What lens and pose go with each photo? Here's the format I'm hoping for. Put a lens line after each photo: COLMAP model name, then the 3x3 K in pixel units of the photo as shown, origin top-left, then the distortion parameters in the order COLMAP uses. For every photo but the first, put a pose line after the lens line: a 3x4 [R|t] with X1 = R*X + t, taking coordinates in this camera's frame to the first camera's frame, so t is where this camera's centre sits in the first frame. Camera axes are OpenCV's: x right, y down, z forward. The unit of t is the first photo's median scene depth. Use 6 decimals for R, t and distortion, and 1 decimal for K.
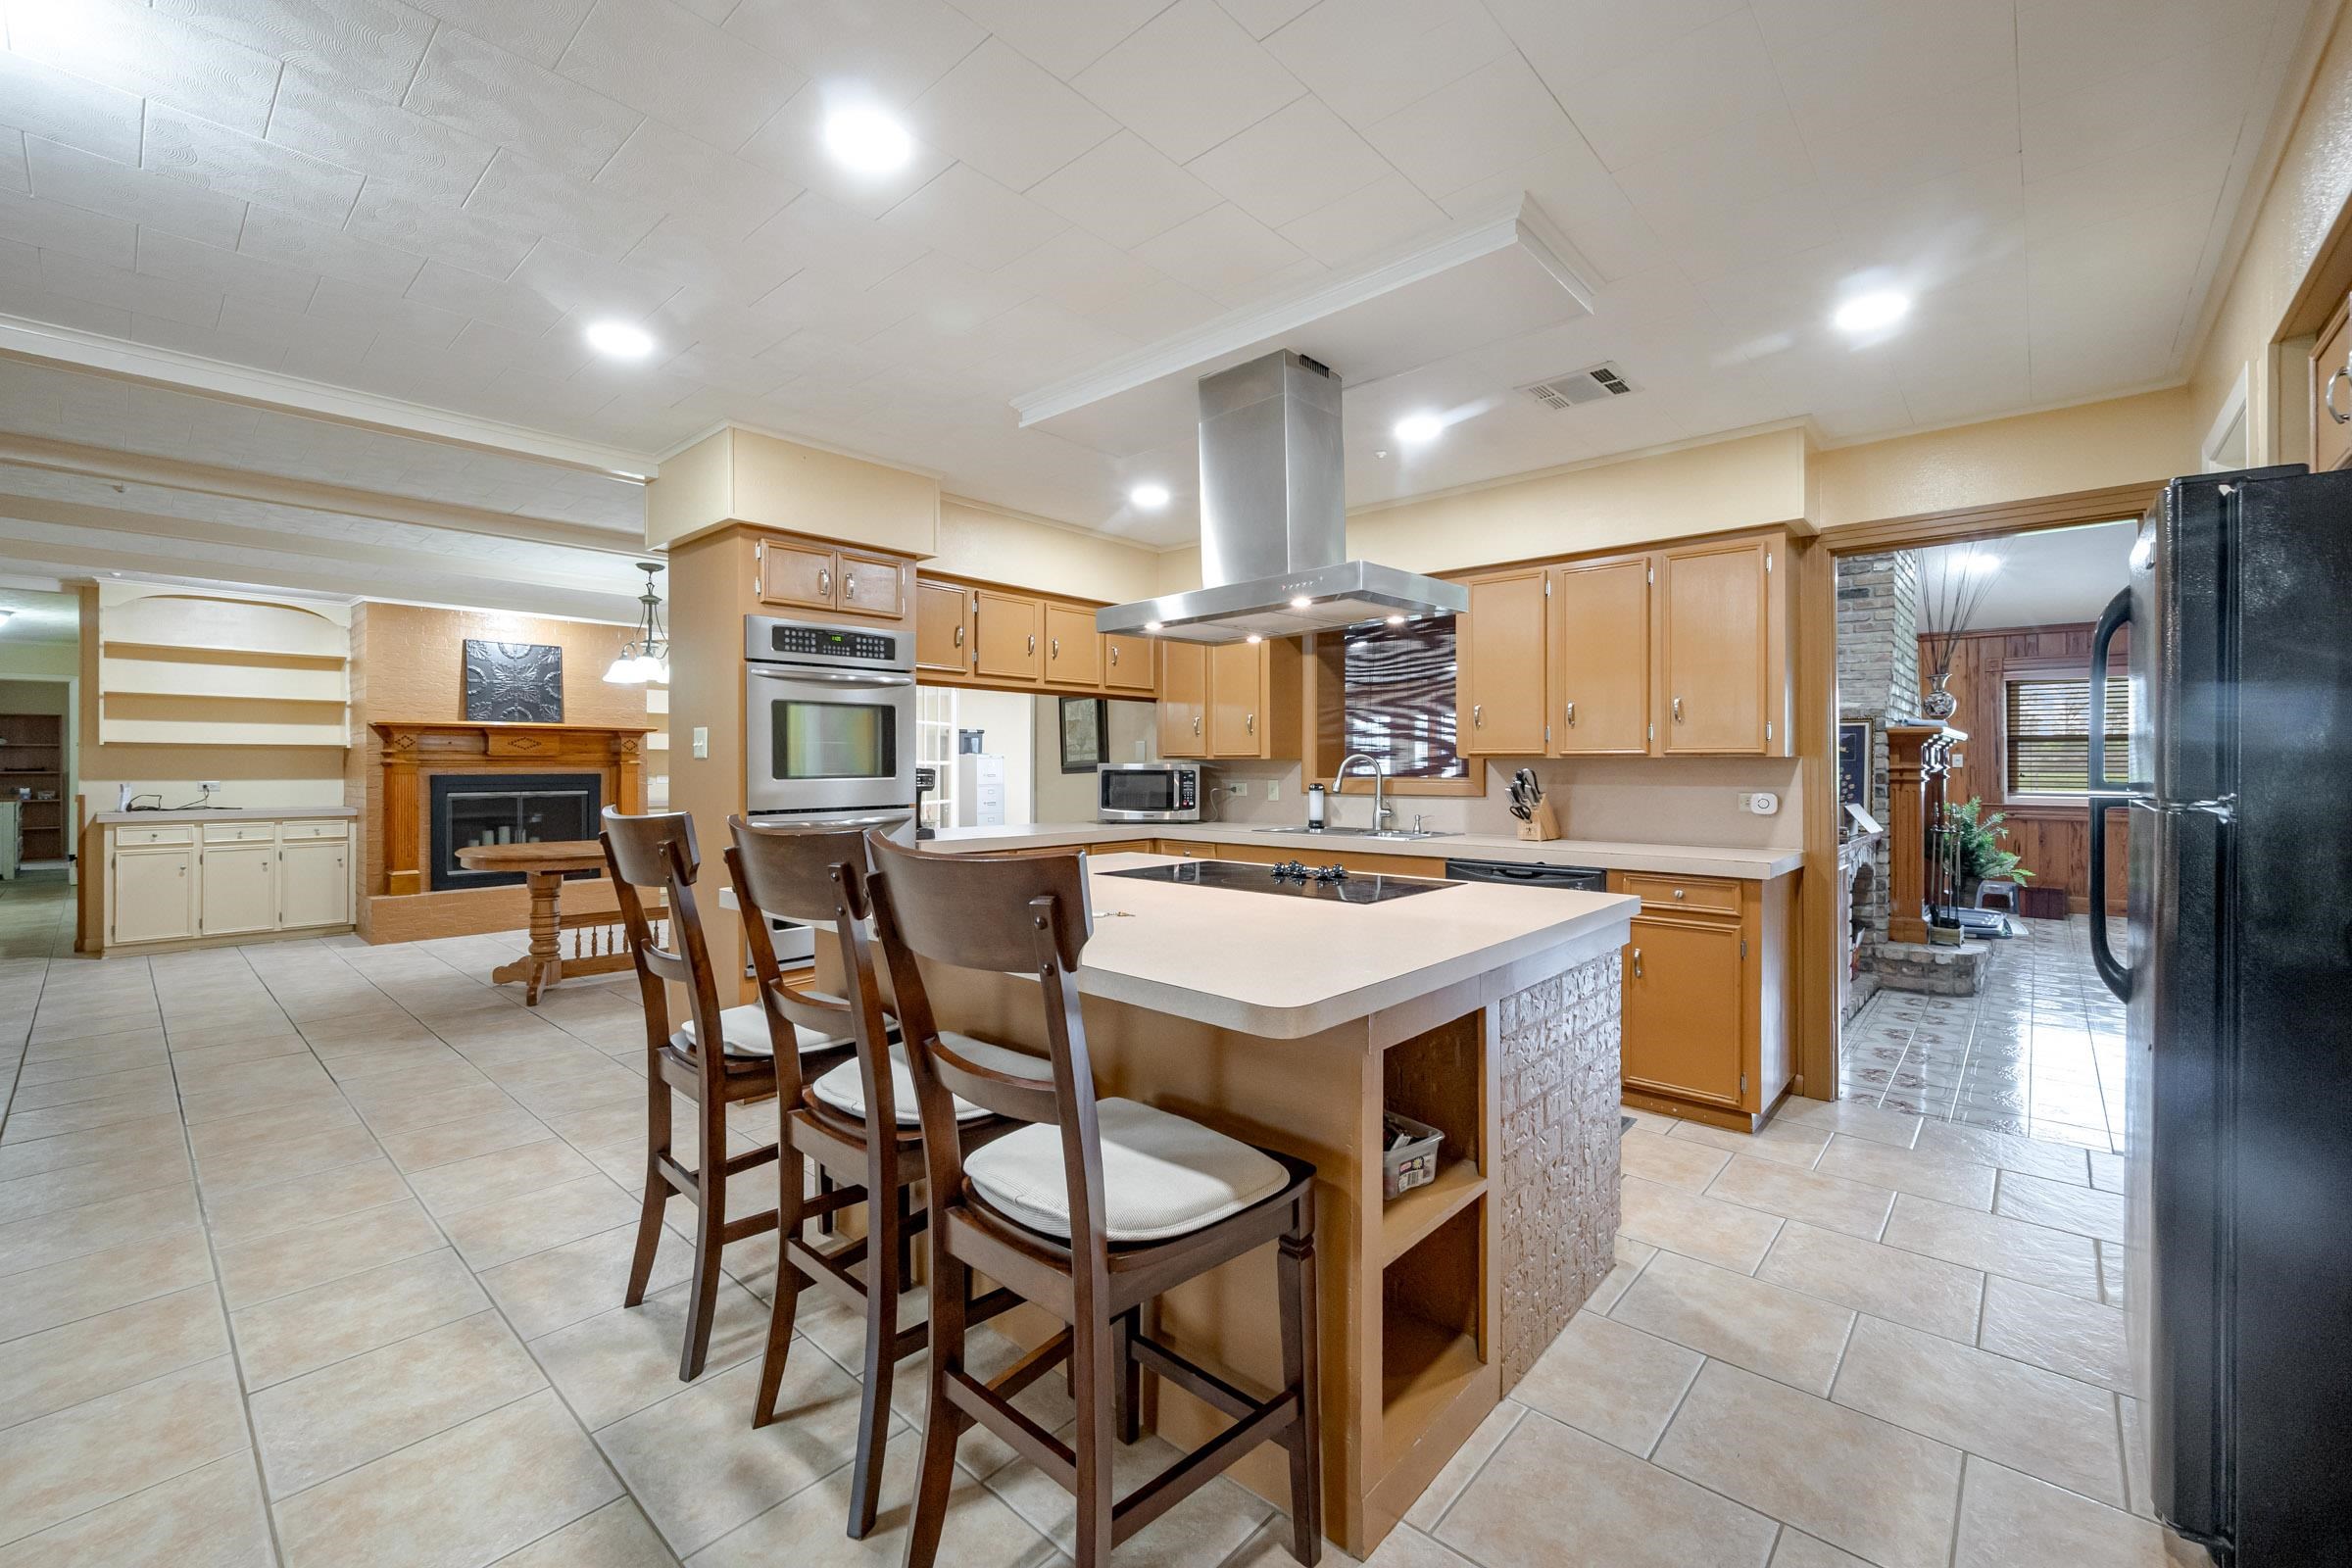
lens RADIAL K [[965.9, 0, 1166.6], [0, 965.9, 781.5], [0, 0, 1]] dist [0.001809, -0.008121]
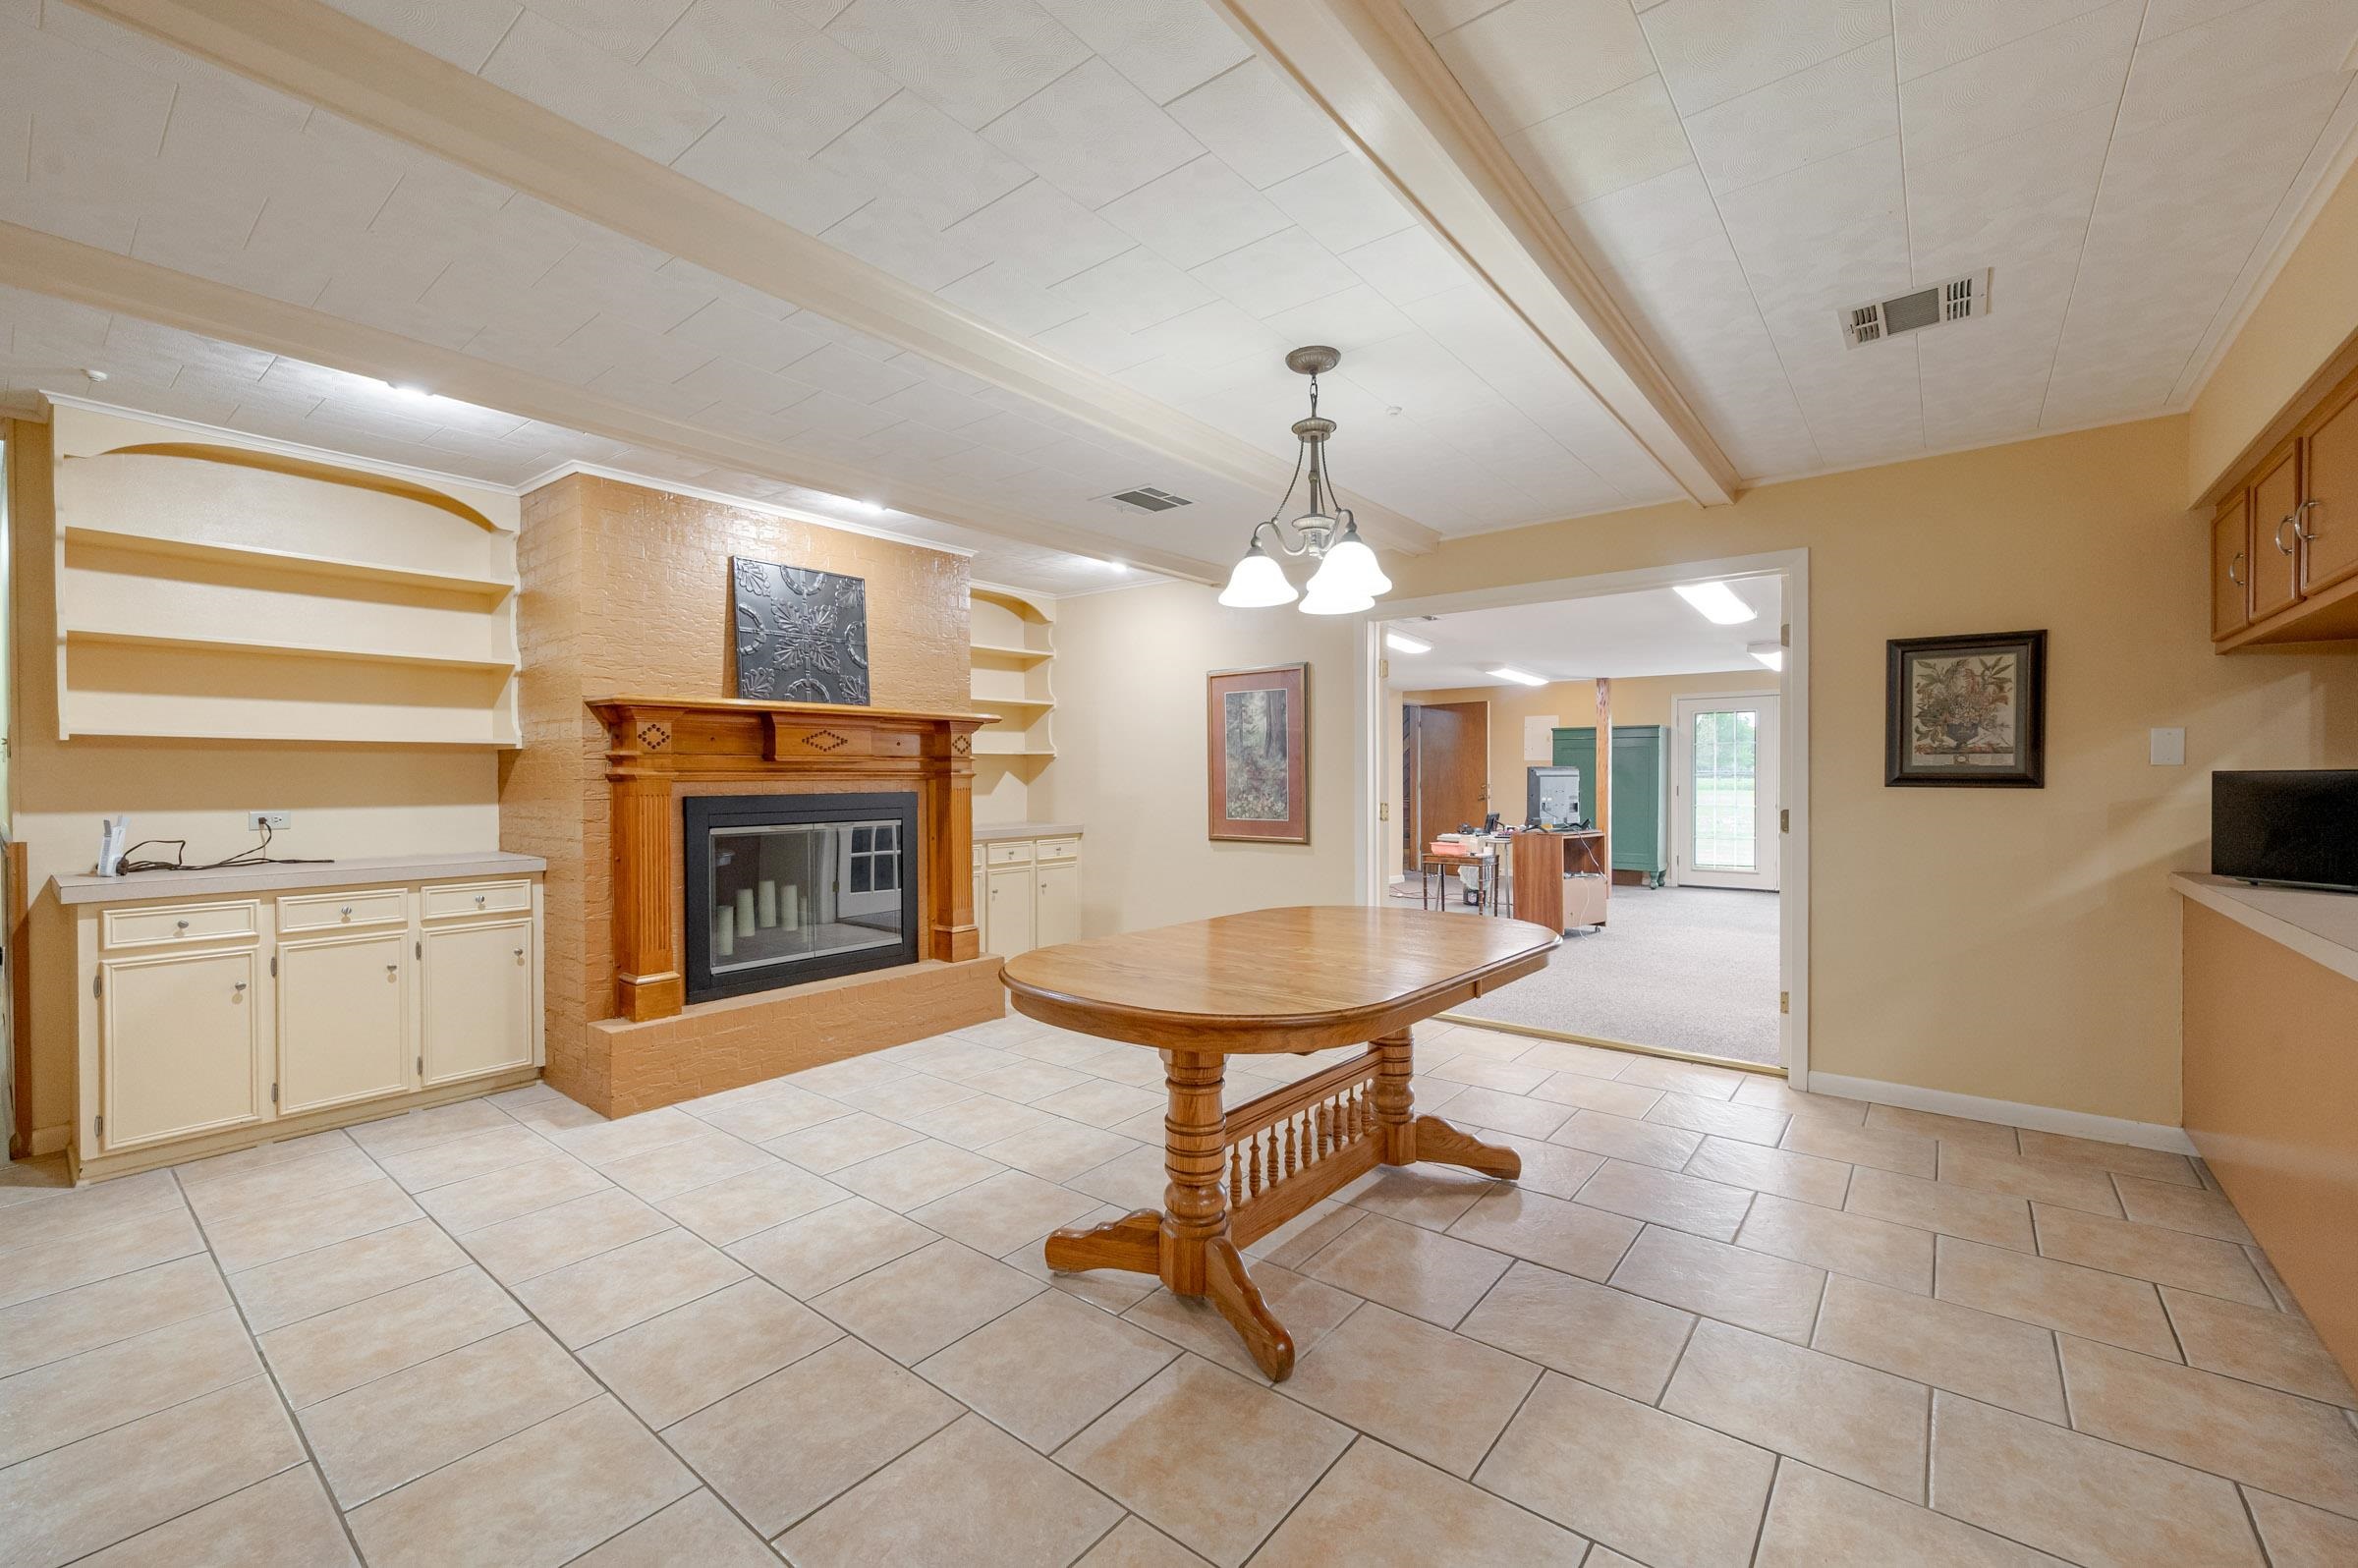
lens RADIAL K [[968.3, 0, 1169.5], [0, 968.3, 781.5], [0, 0, 1]] dist [0.001809, -0.008121]
pose [[0.998187, -0.004117, 0.060046, -0.531885], [0.004390, 0.999981, -0.004430, -0.011827], [-0.060027, 0.004686, 0.998186, 0.436727]]
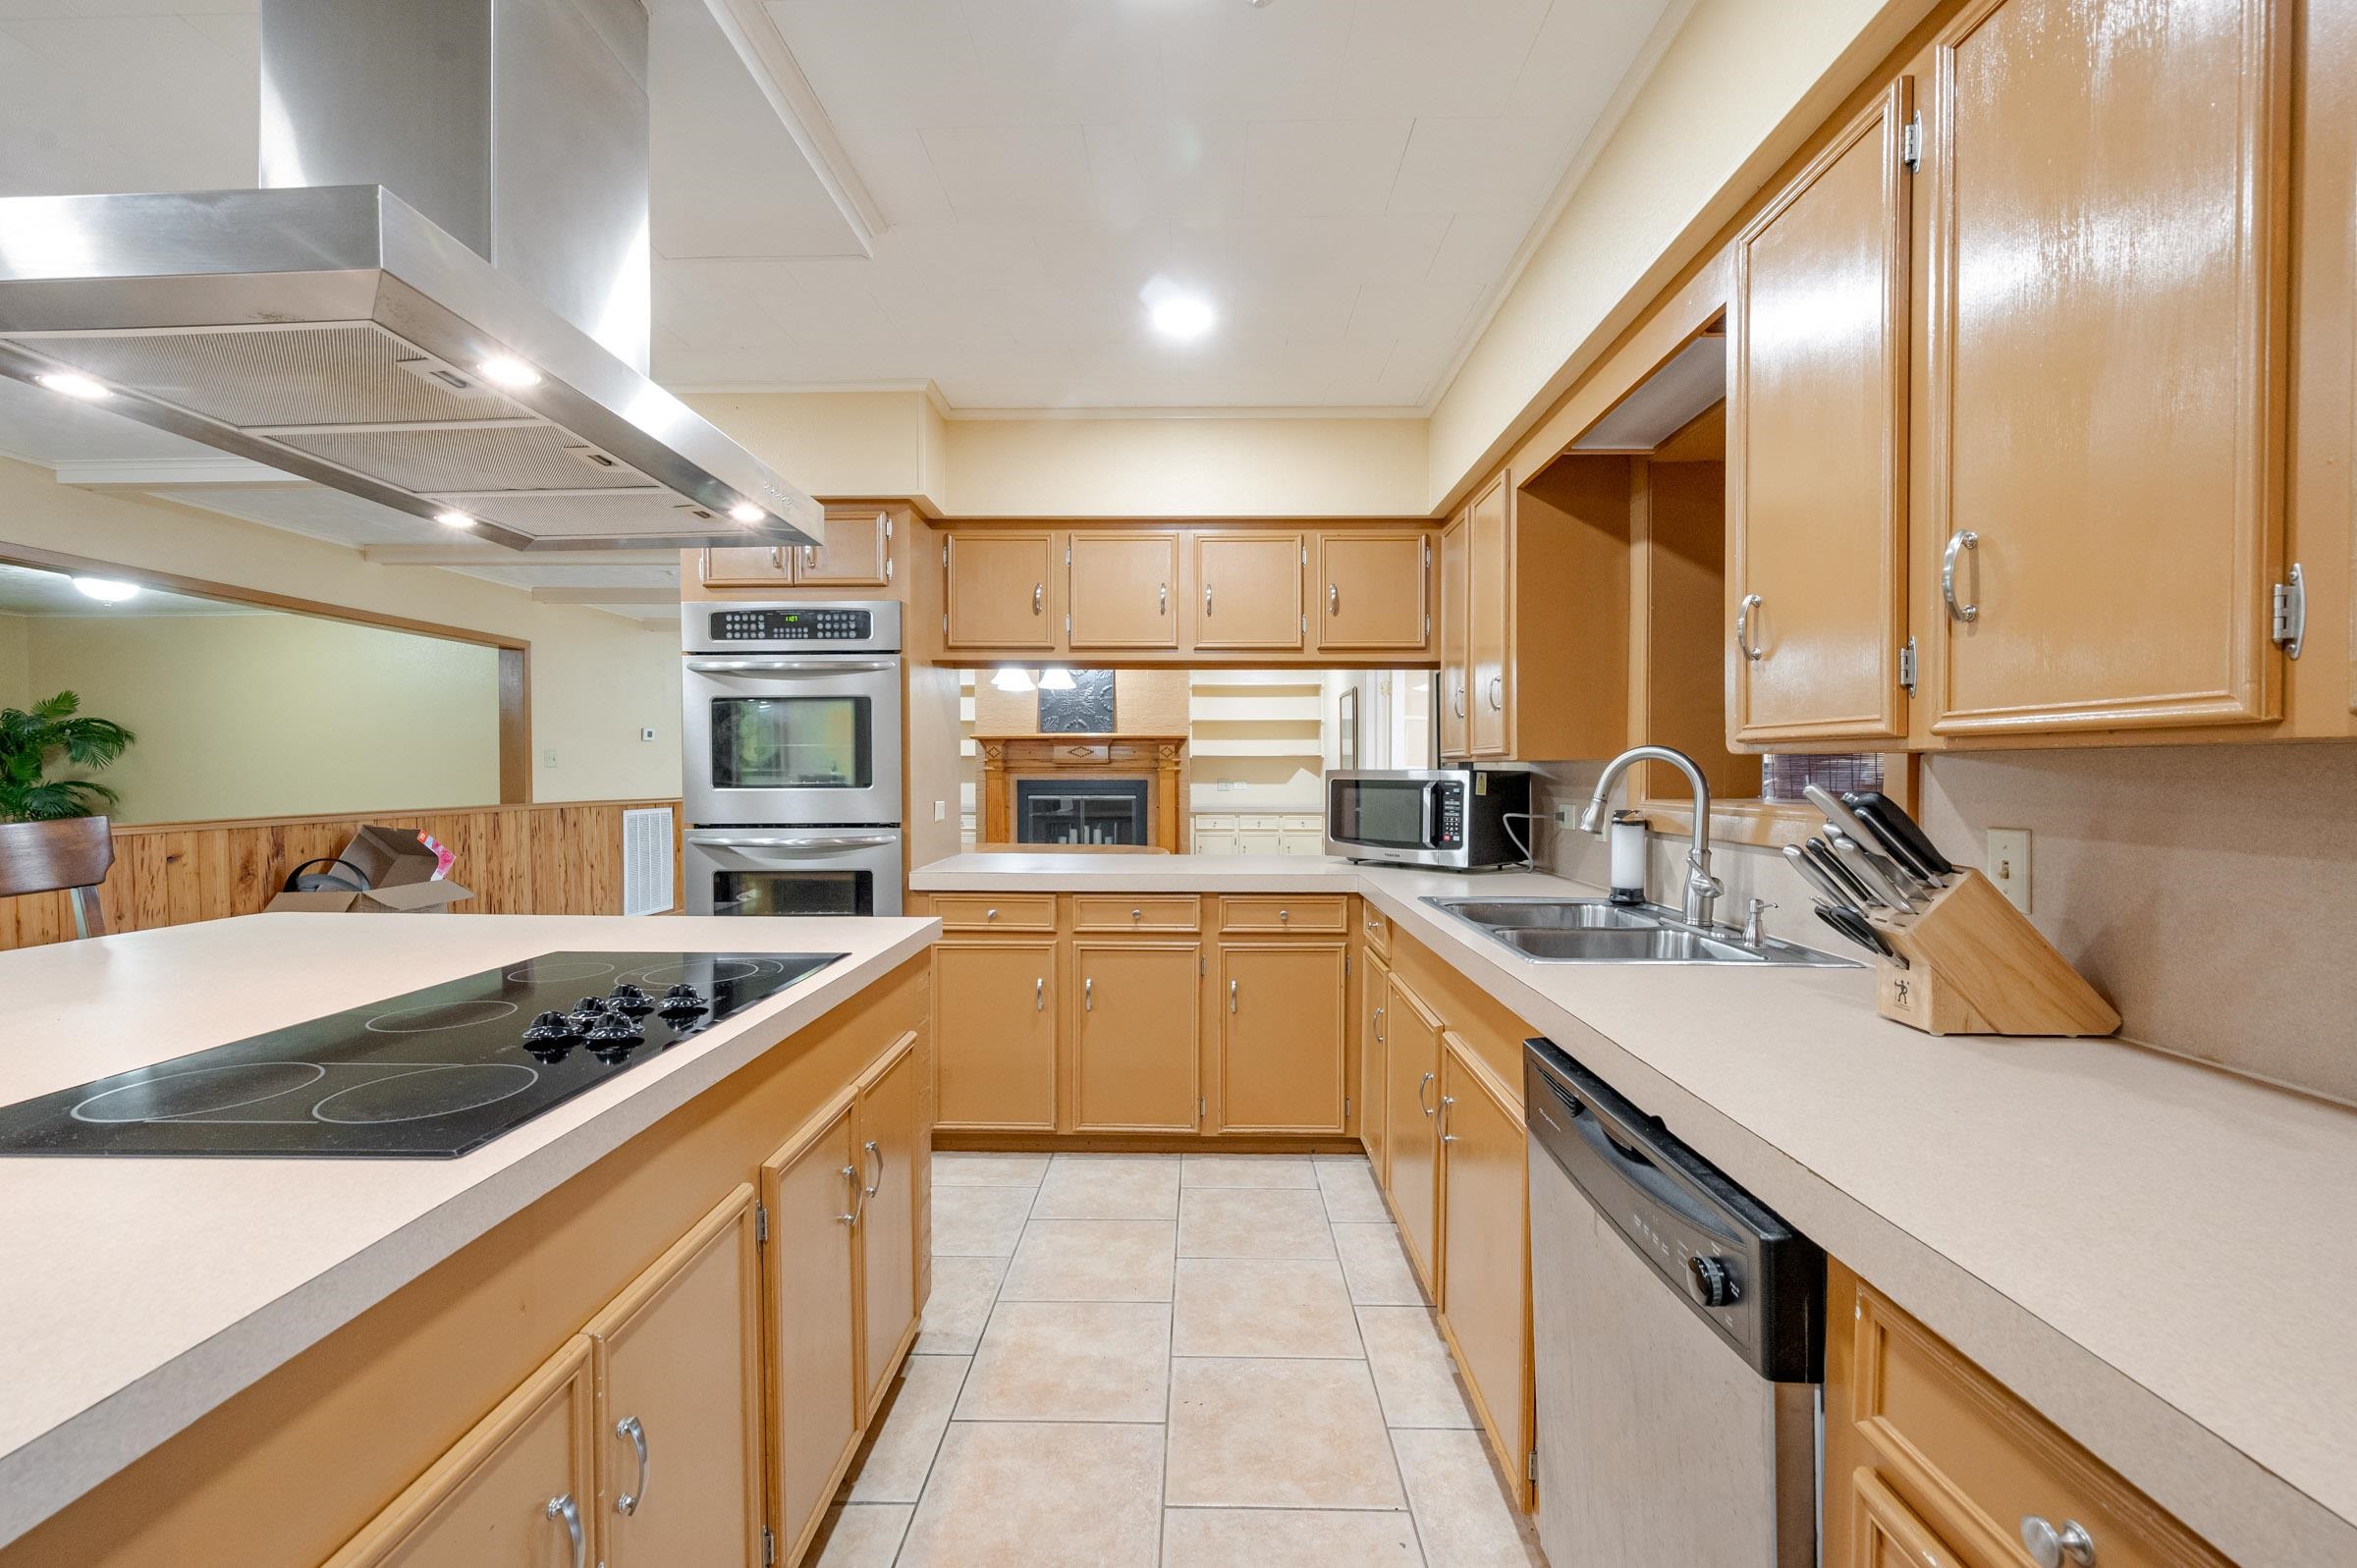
lens RADIAL K [[967.8, 0, 1169.0], [0, 967.8, 781.5], [0, 0, 1]] dist [0.001809, -0.008121]
pose [[0.649357, 0.006968, -0.760452, 0.268575], [-0.010899, 0.999941, -0.000144, -0.006733], [0.760405, 0.008382, 0.649395, 0.383087]]
